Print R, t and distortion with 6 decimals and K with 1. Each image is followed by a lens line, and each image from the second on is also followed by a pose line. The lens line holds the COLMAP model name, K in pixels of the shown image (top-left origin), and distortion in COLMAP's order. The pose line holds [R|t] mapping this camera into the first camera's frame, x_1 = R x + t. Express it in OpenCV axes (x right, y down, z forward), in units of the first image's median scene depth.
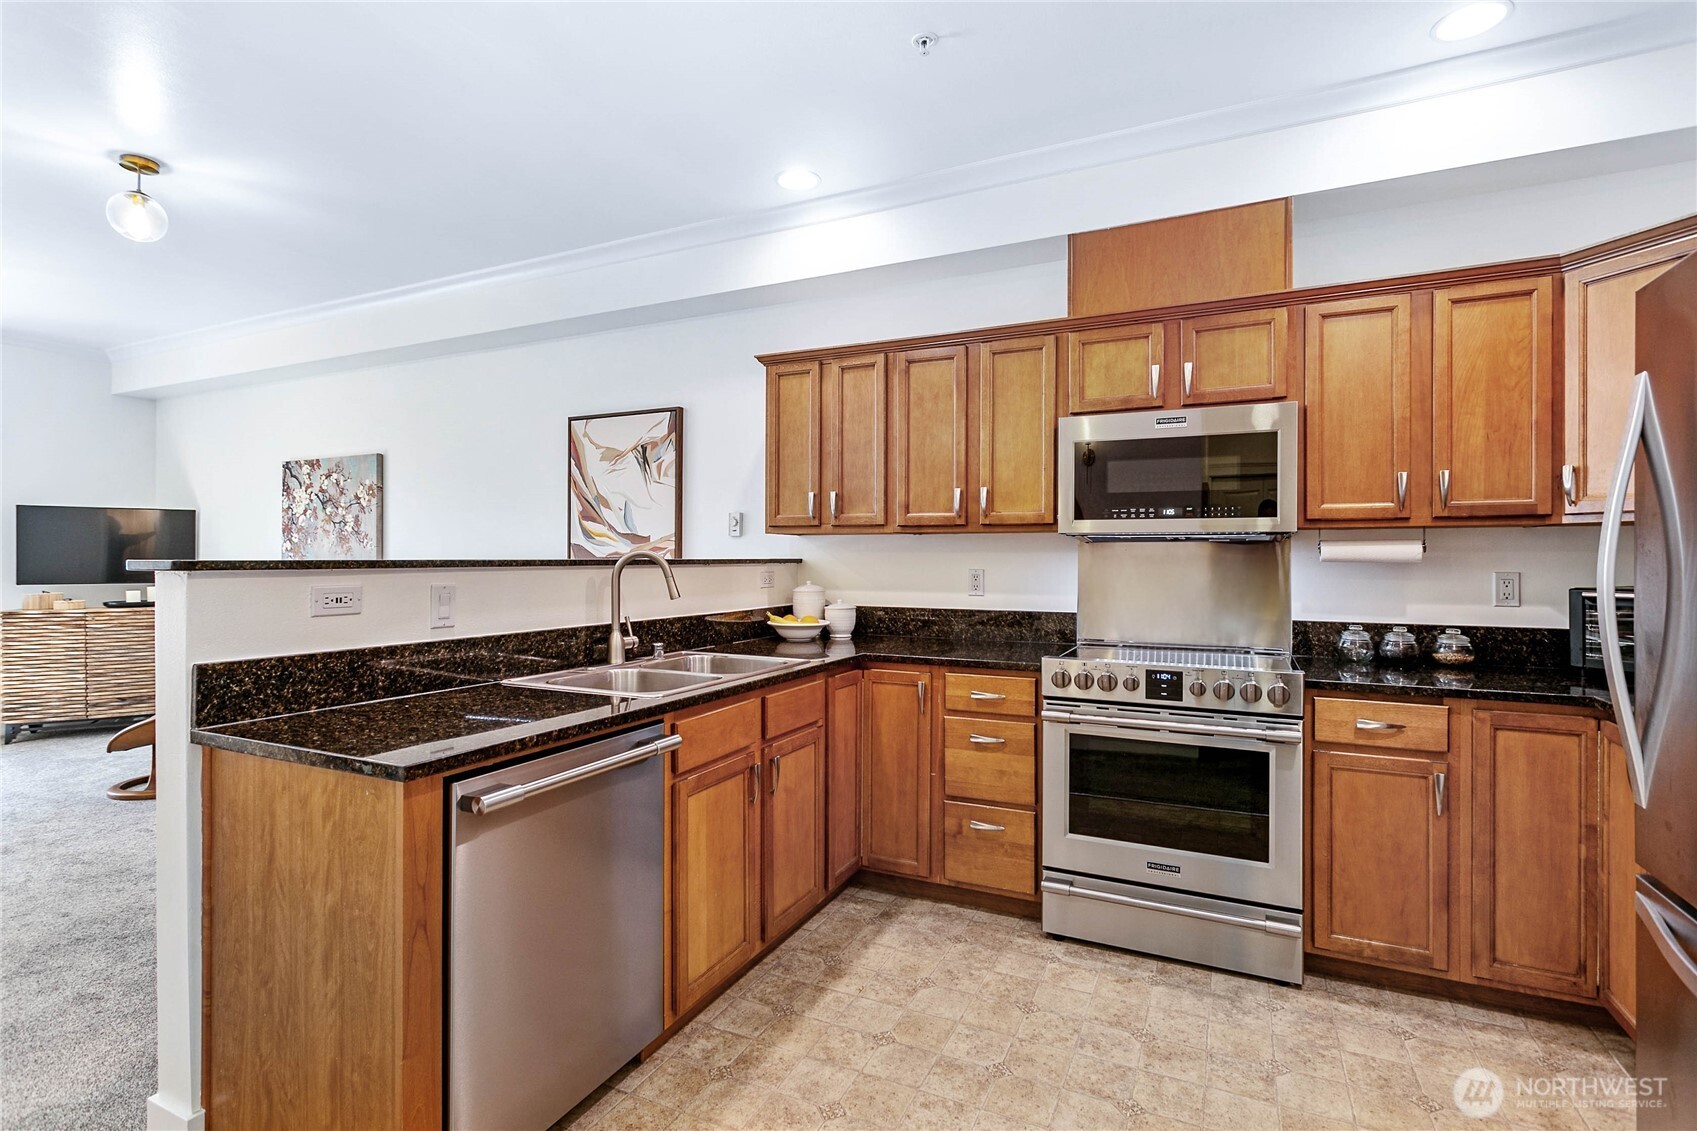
lens RADIAL K [[801.4, 0, 849.3], [0, 801.4, 559.8], [0, 0, 1]] dist [0.000545, 0.000182]
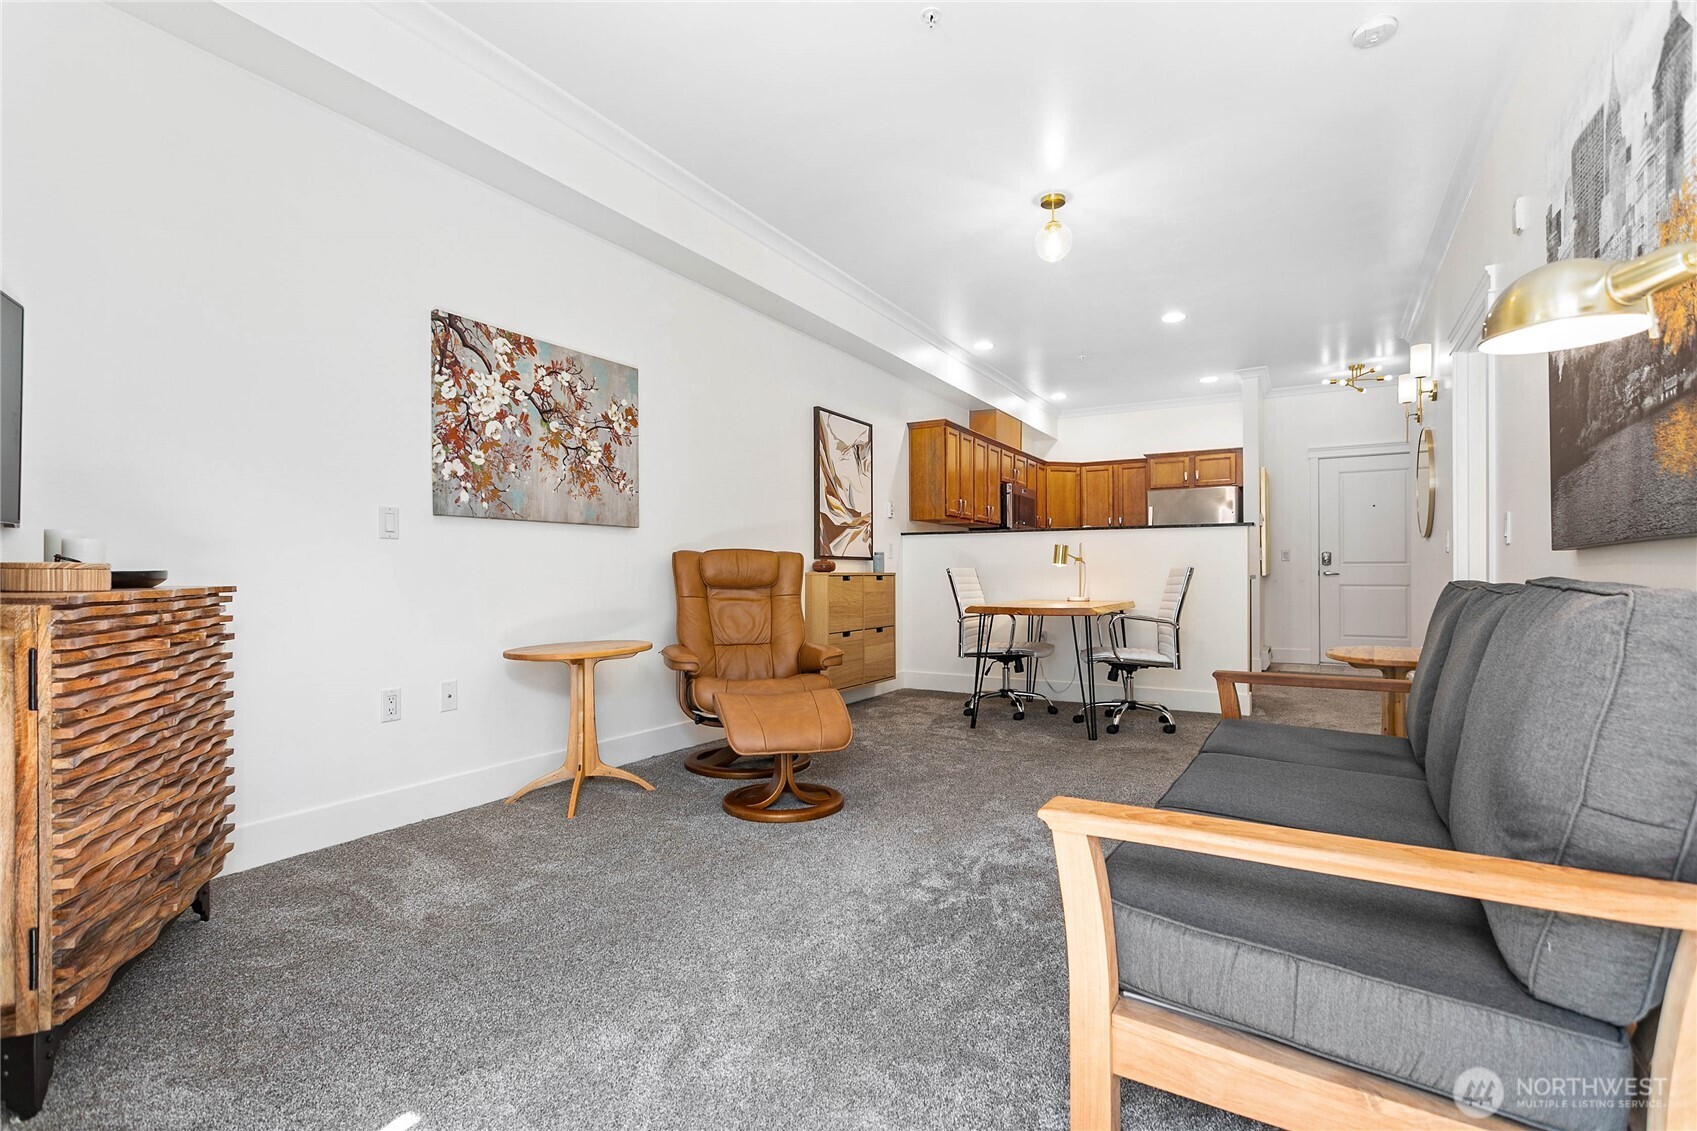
lens RADIAL K [[840.3, 0, 832.3], [0, 840.3, 590.8], [0, 0, 1]] dist [0.001009, -0.000051]
pose [[0.078948, -0.019324, 0.996691, -2.363208], [0.004478, 0.999809, 0.019030, 0.108160], [-0.996869, 0.002961, 0.079020, 1.299754]]
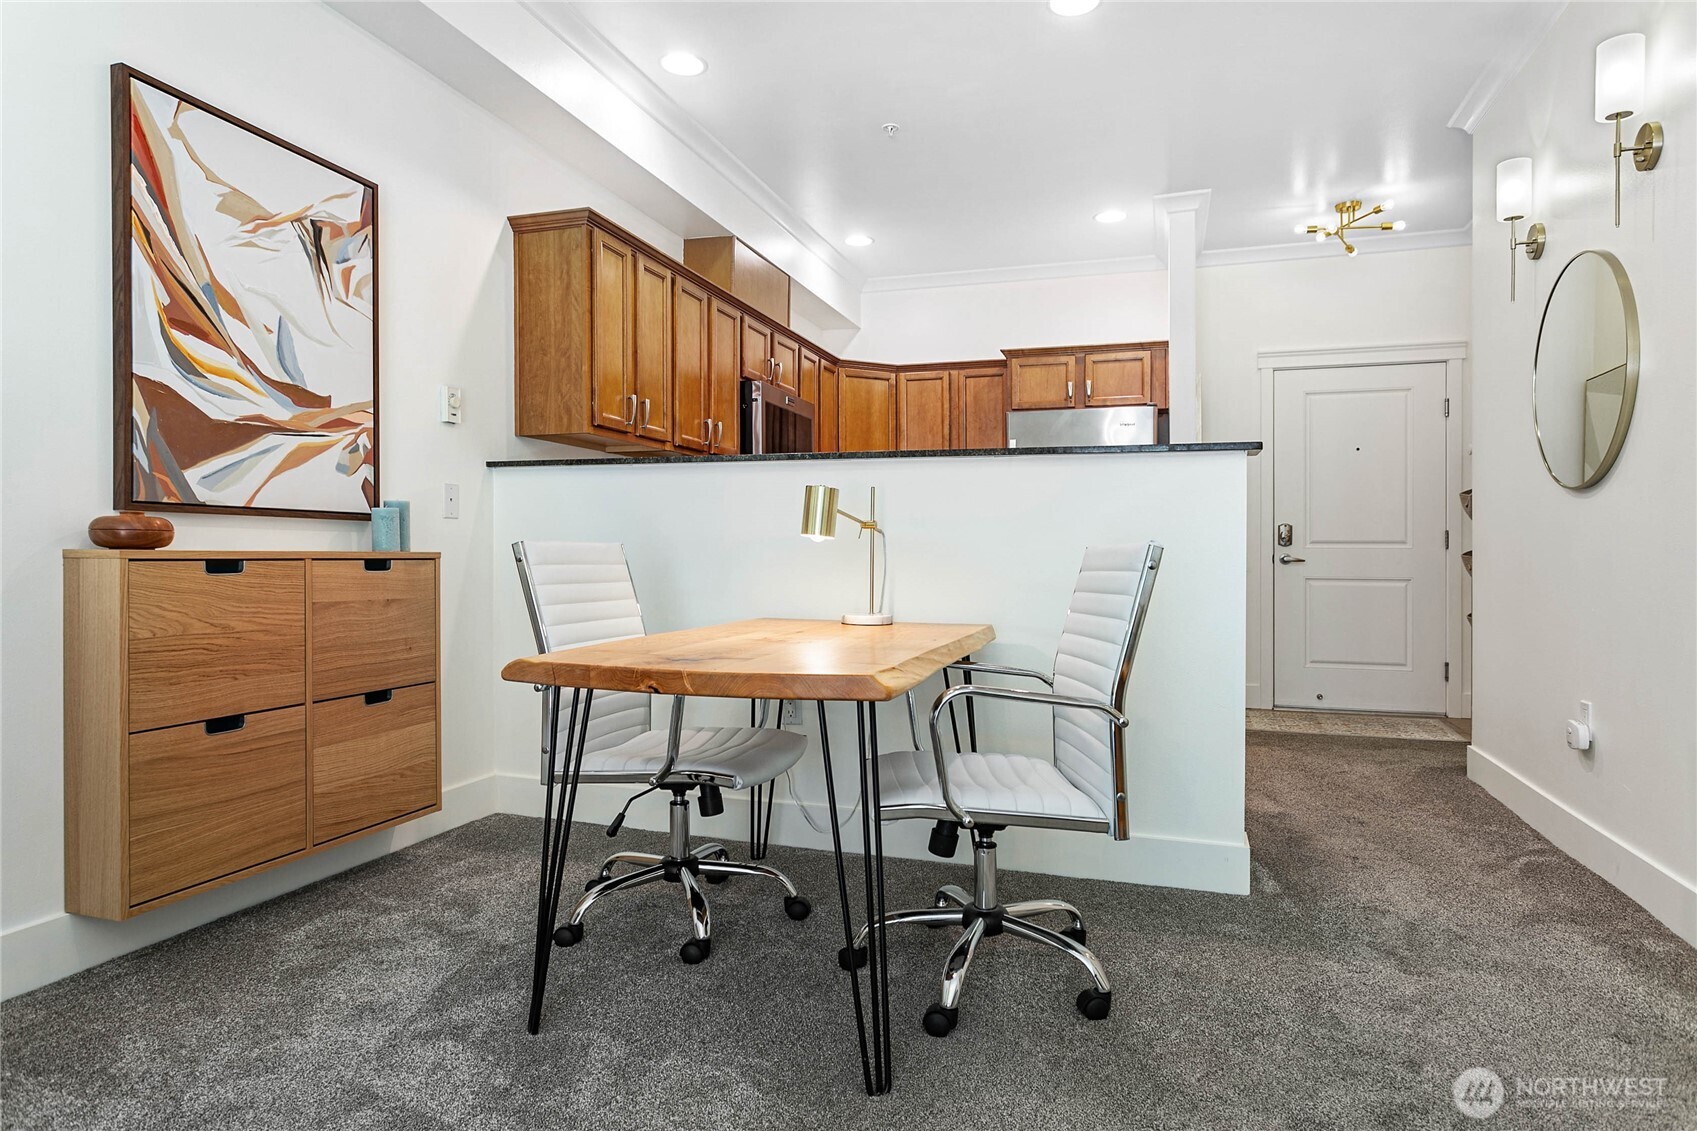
lens RADIAL K [[1006.0, 0, 848.5], [0, 1006.0, 565.5], [0, 0, 1]] dist [0.003209, 0.000458]
pose [[-0.139284, -0.011563, 0.990185, -1.347464], [-0.003568, 0.999931, 0.011175, 0.103991], [-0.990246, -0.001977, -0.139316, 1.040515]]
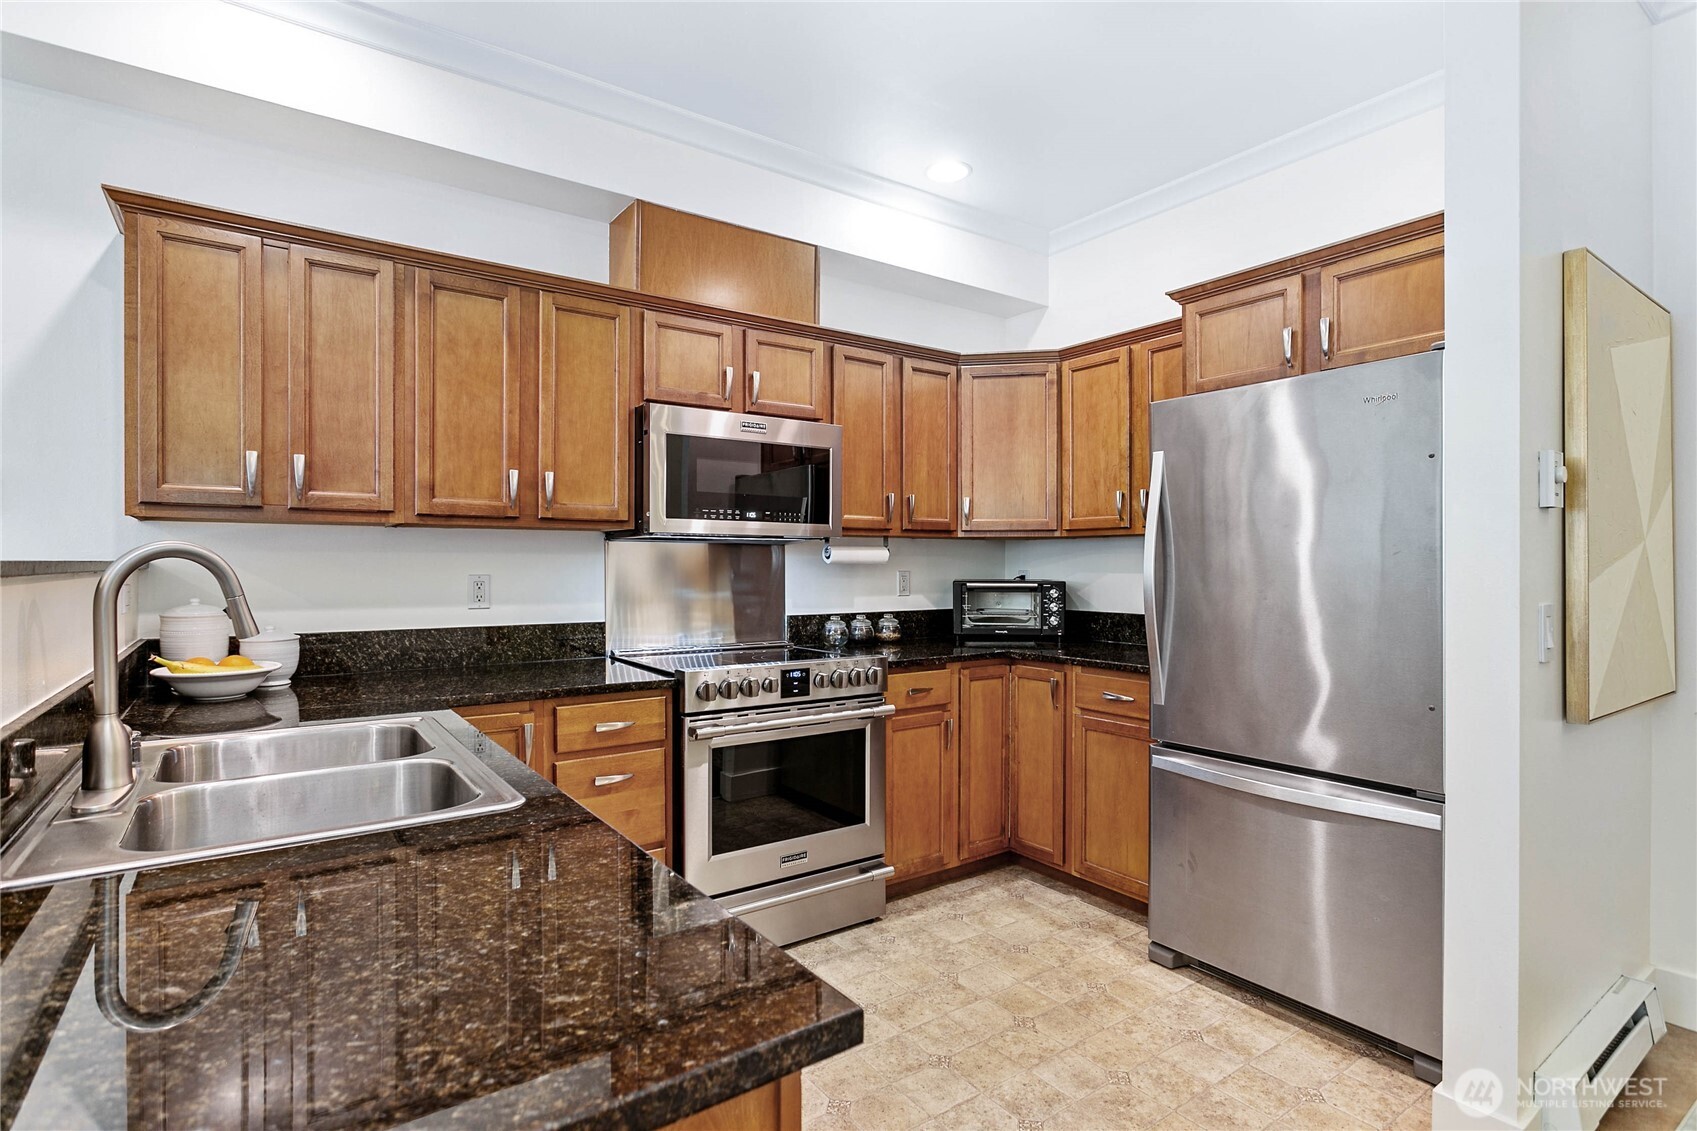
lens RADIAL K [[835.5, 0, 846.8], [0, 835.5, 568.9], [0, 0, 1]] dist [-0.014089, 0.005673]
pose [[0.488111, -0.008020, 0.872745, -0.422642], [0.001842, 0.999965, 0.008159, 0.000380], [-0.872780, -0.002375, 0.488109, 0.337446]]
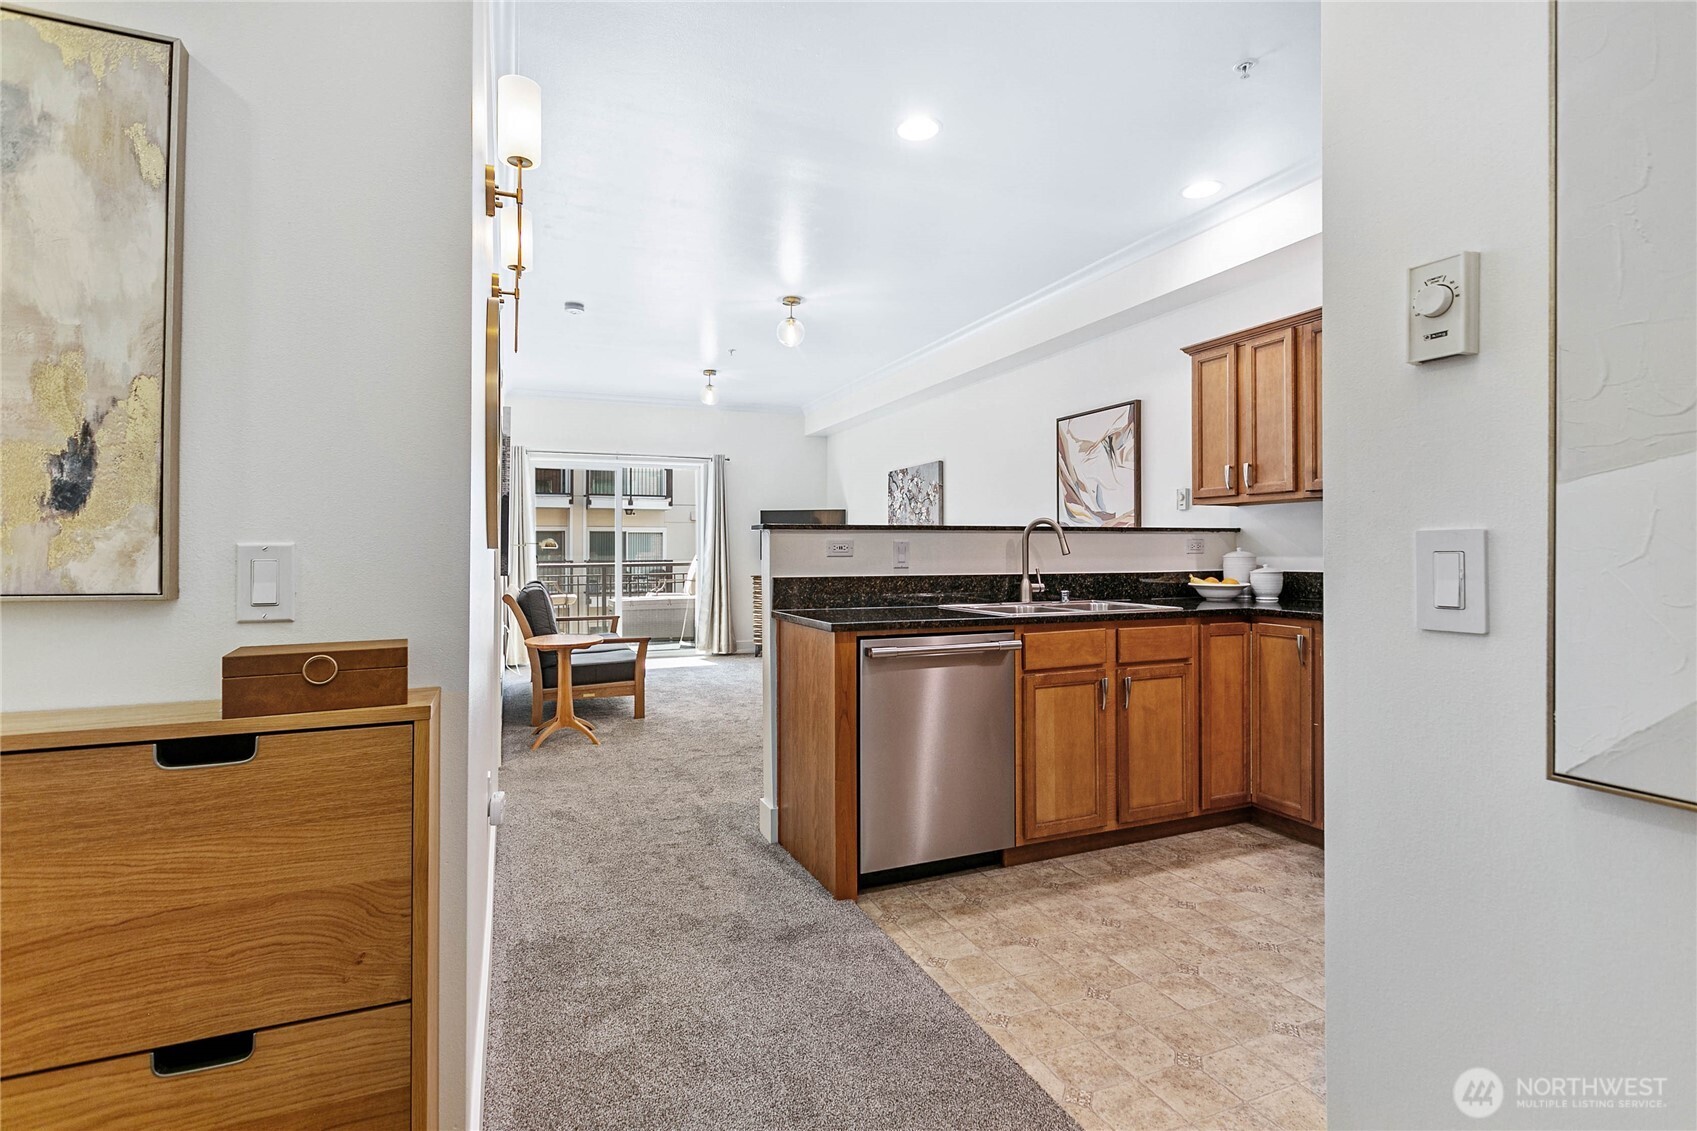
lens RADIAL K [[804.0, 0, 854.7], [0, 804.0, 541.5], [0, 0, 1]] dist [-0.000572, 0.000050]
pose [[0.752274, -0.014057, -0.658700, 0.328350], [0.005449, 0.999871, -0.015115, 0.038058], [0.658828, 0.007781, 0.752254, -0.181762]]
